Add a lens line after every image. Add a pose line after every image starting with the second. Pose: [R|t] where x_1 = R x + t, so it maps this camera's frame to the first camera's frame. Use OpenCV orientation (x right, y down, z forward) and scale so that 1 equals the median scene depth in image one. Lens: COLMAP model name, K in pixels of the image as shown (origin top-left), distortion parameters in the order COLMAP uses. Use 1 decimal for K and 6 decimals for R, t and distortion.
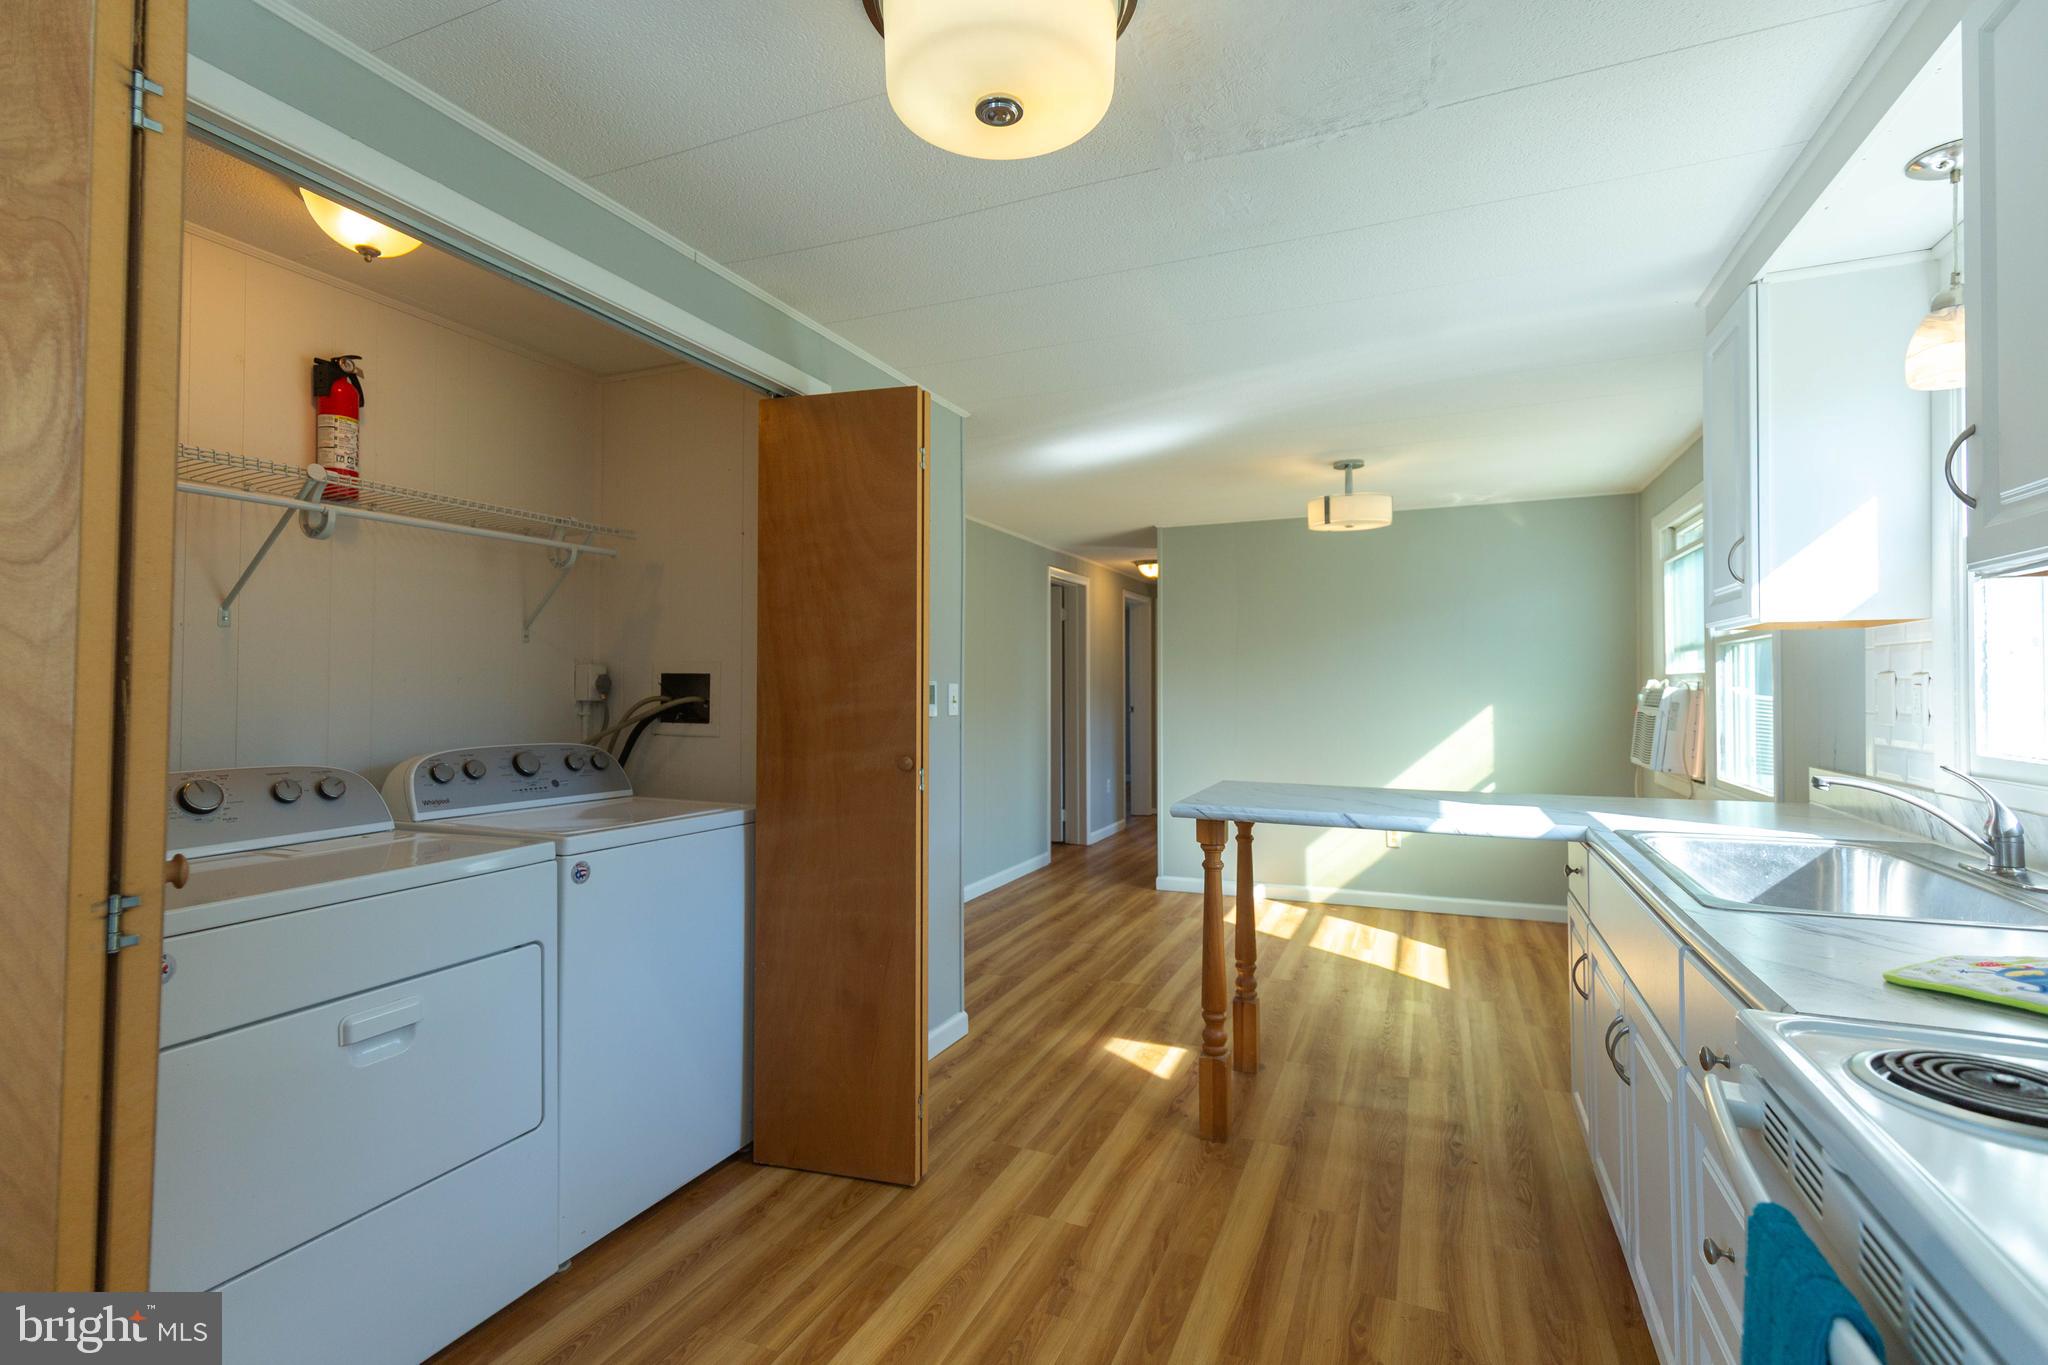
lens RADIAL K [[958.9, 0, 1012.6], [0, 958.9, 683.9], [0, 0, 1]] dist [0.011095, -0.000271]
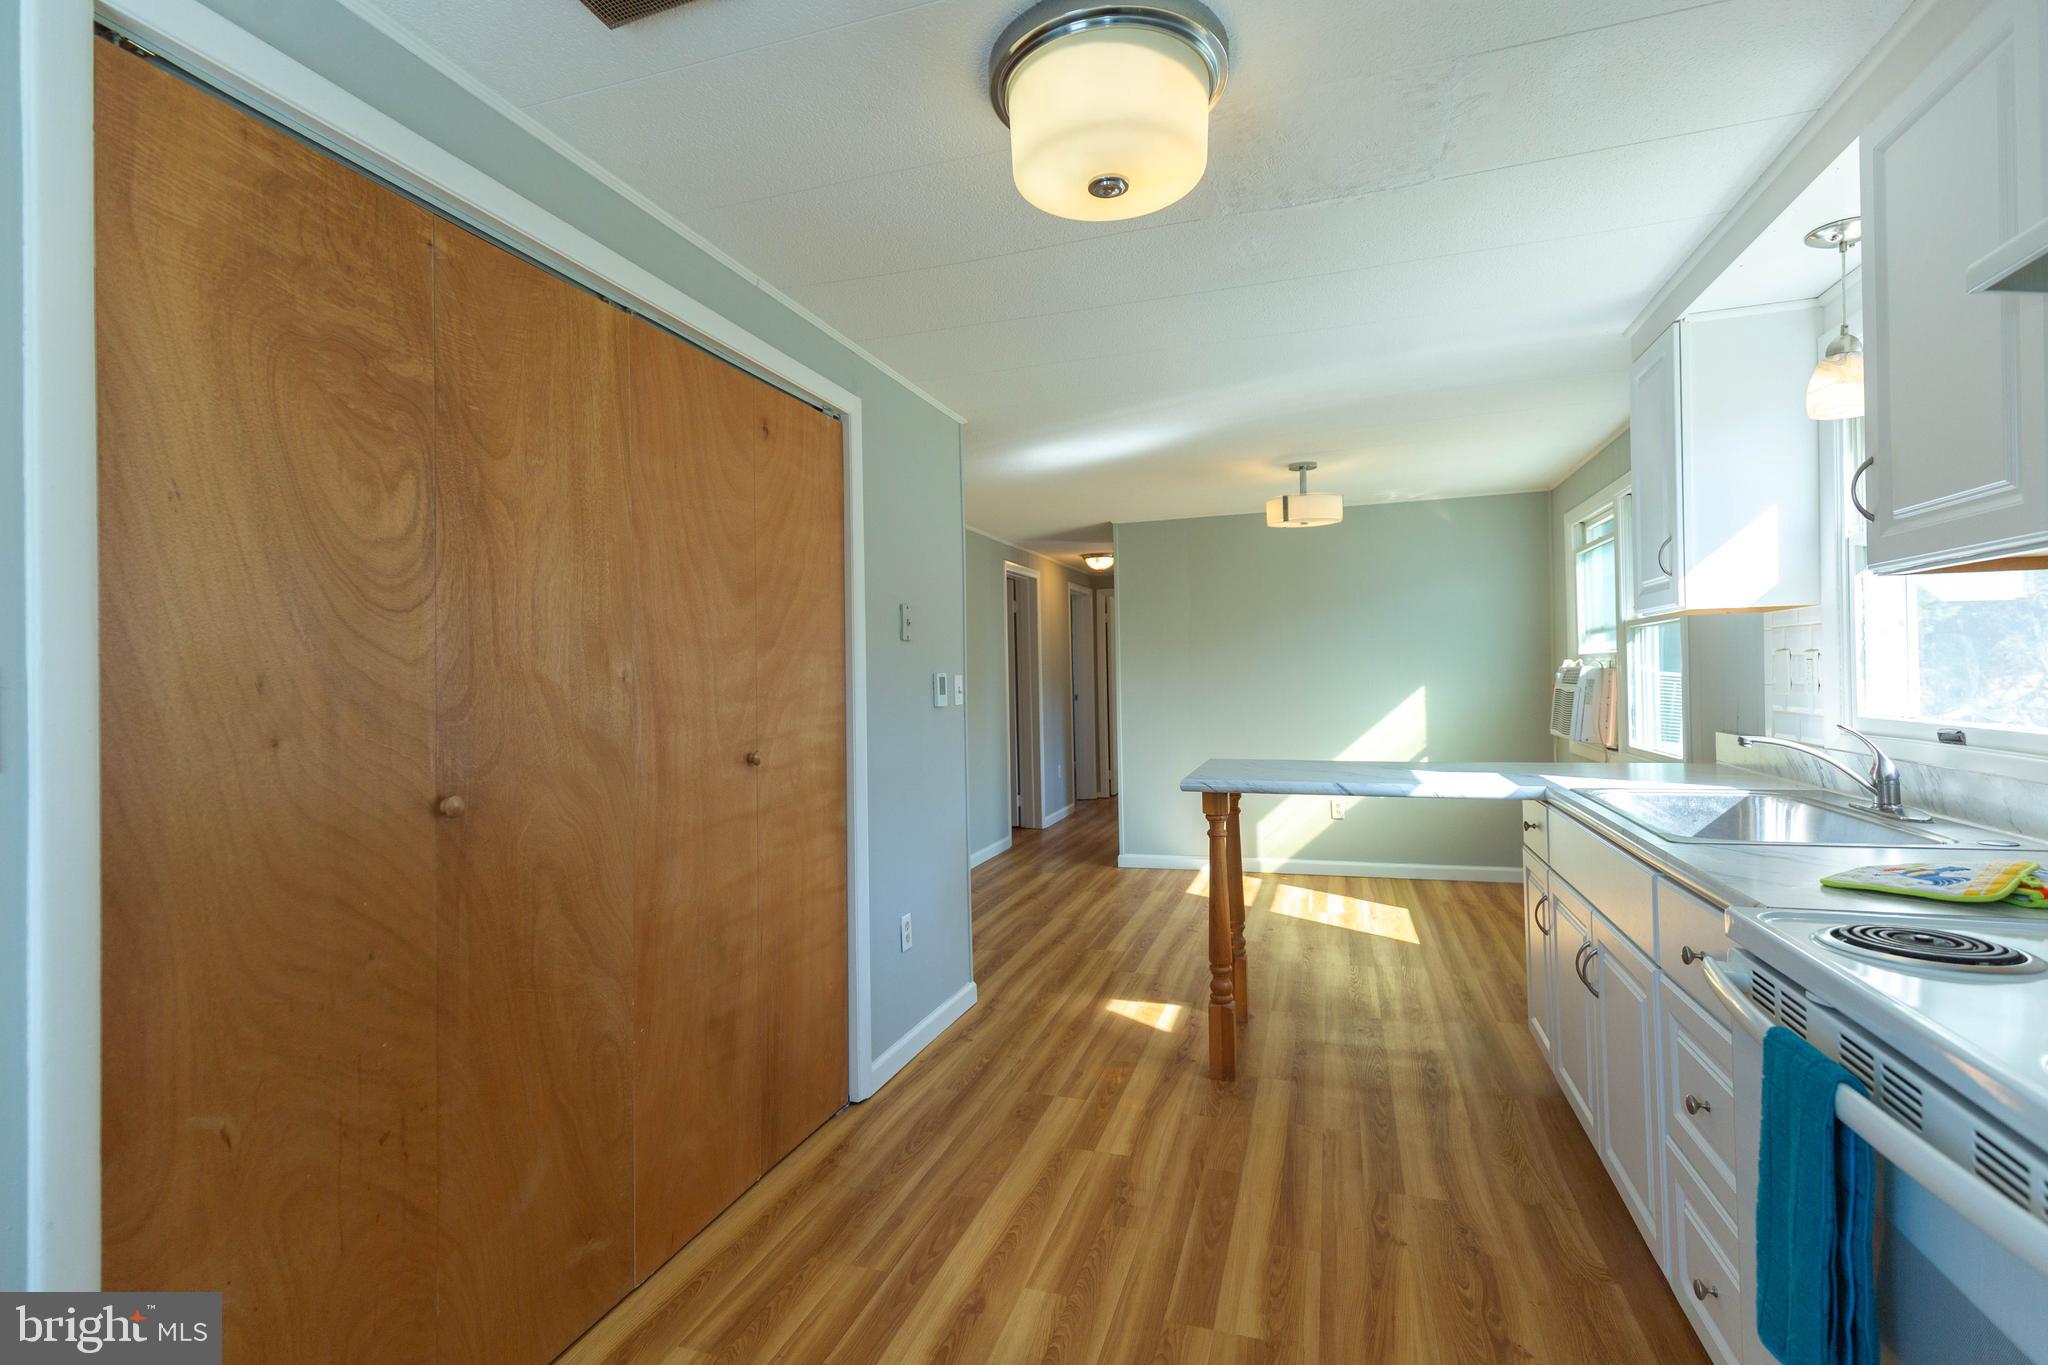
lens RADIAL K [[958.9, 0, 1012.5], [0, 958.9, 685.3], [0, 0, 1]] dist [0.011095, -0.000271]
pose [[0.995721, -0.020703, 0.090066, -0.104090], [0.019716, 0.999736, 0.011830, -0.000607], [-0.090288, -0.010003, 0.995866, -0.069877]]
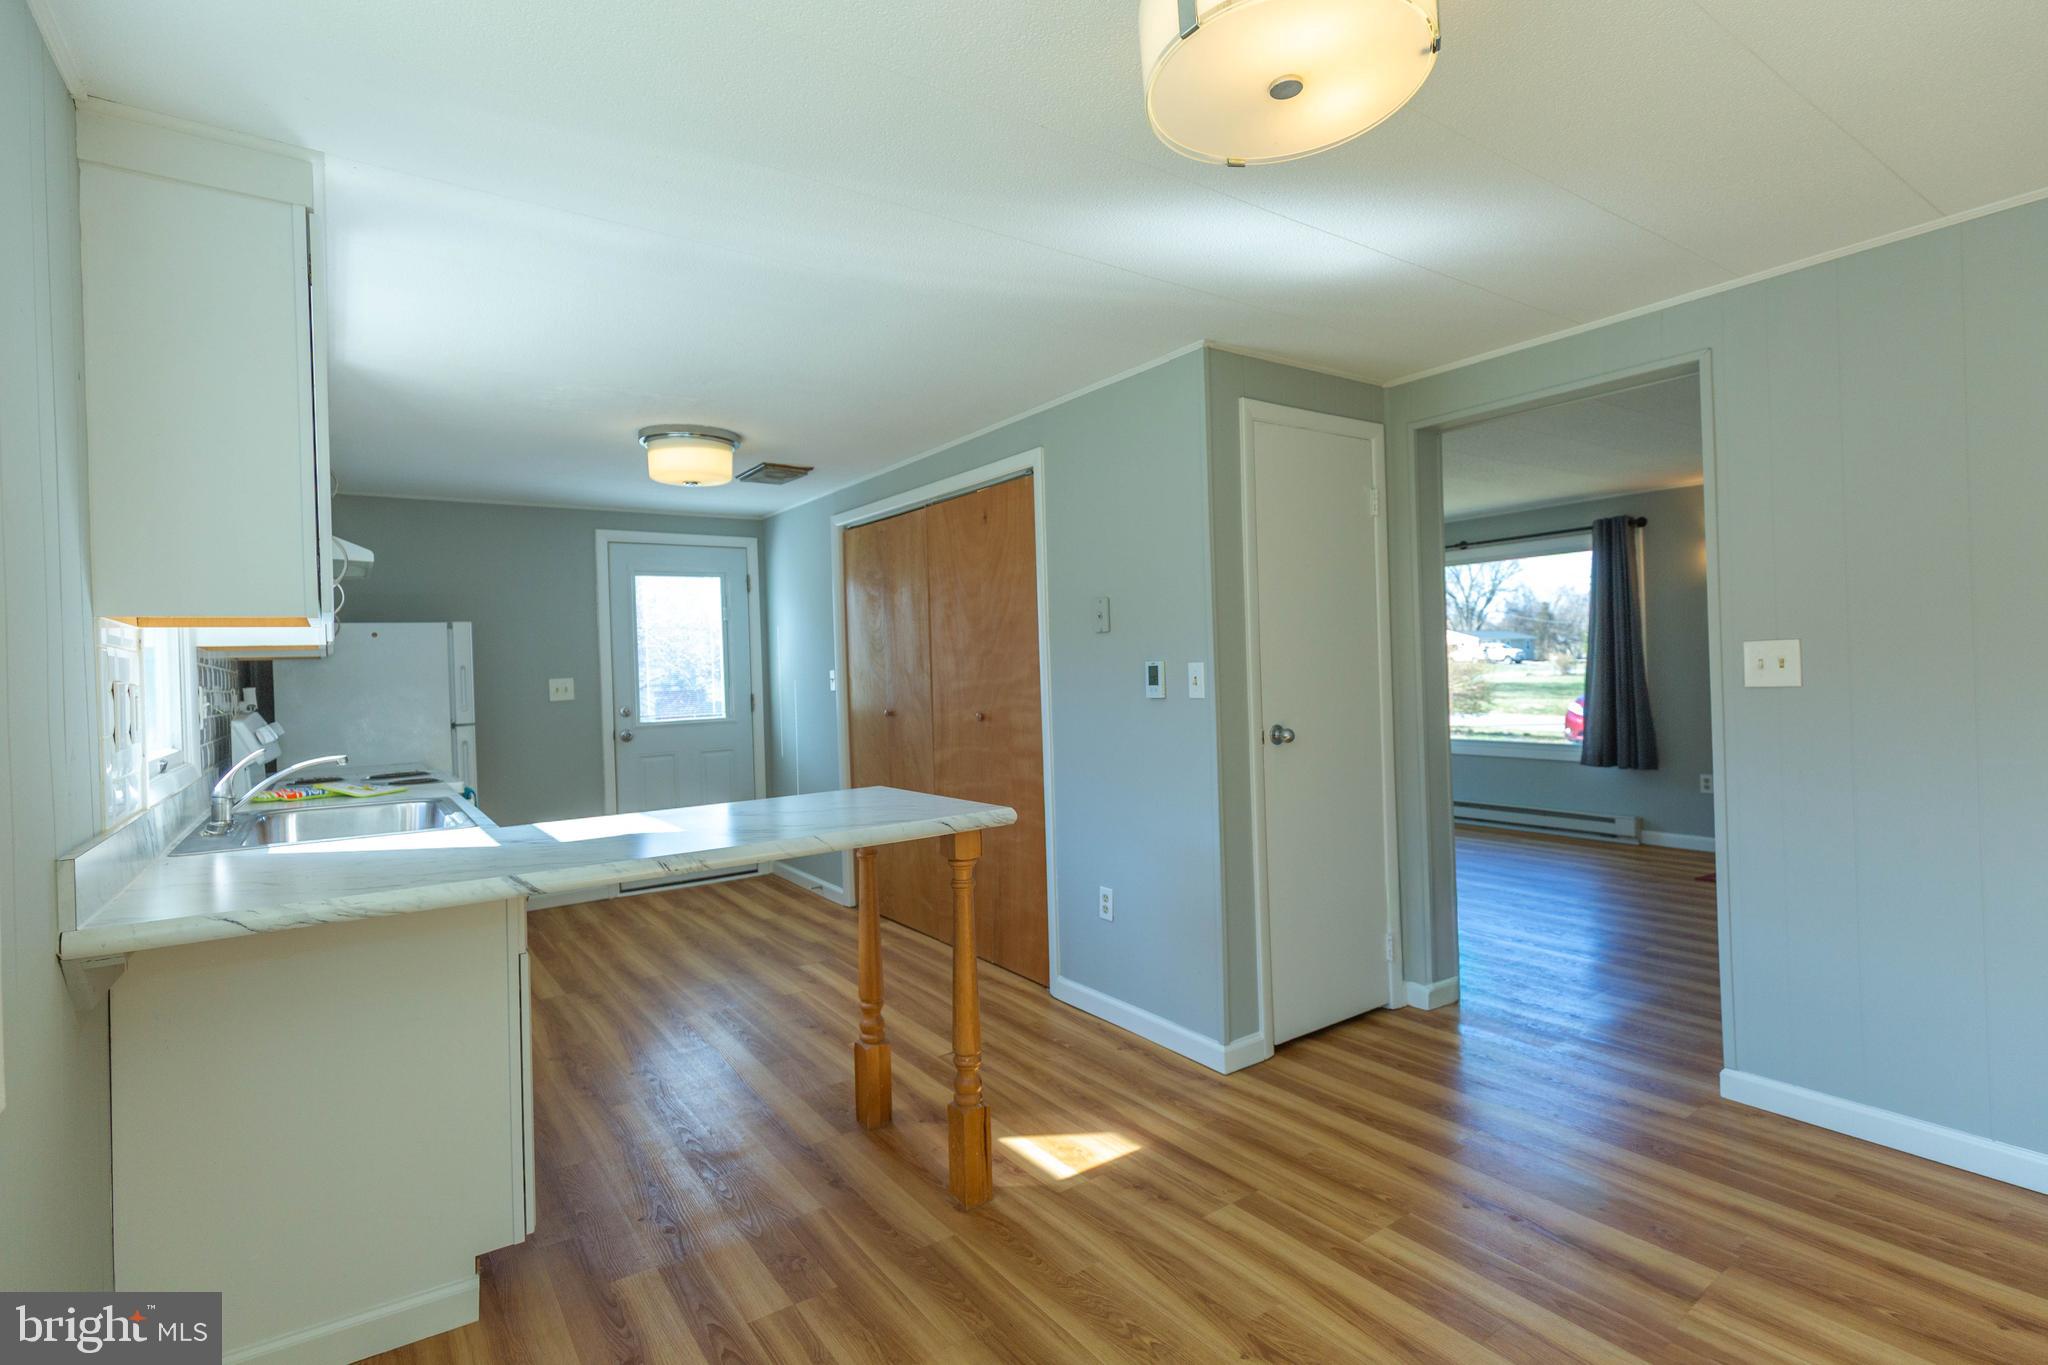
lens RADIAL K [[958.9, 0, 1031.2], [0, 958.9, 665.2], [0, 0, 1]] dist [0.011095, -0.000271]
pose [[-0.513392, 0.011285, -0.858080, 0.829594], [0.032985, 0.999434, -0.006591, 0.003551], [0.857520, -0.031687, -0.513474, 1.410891]]
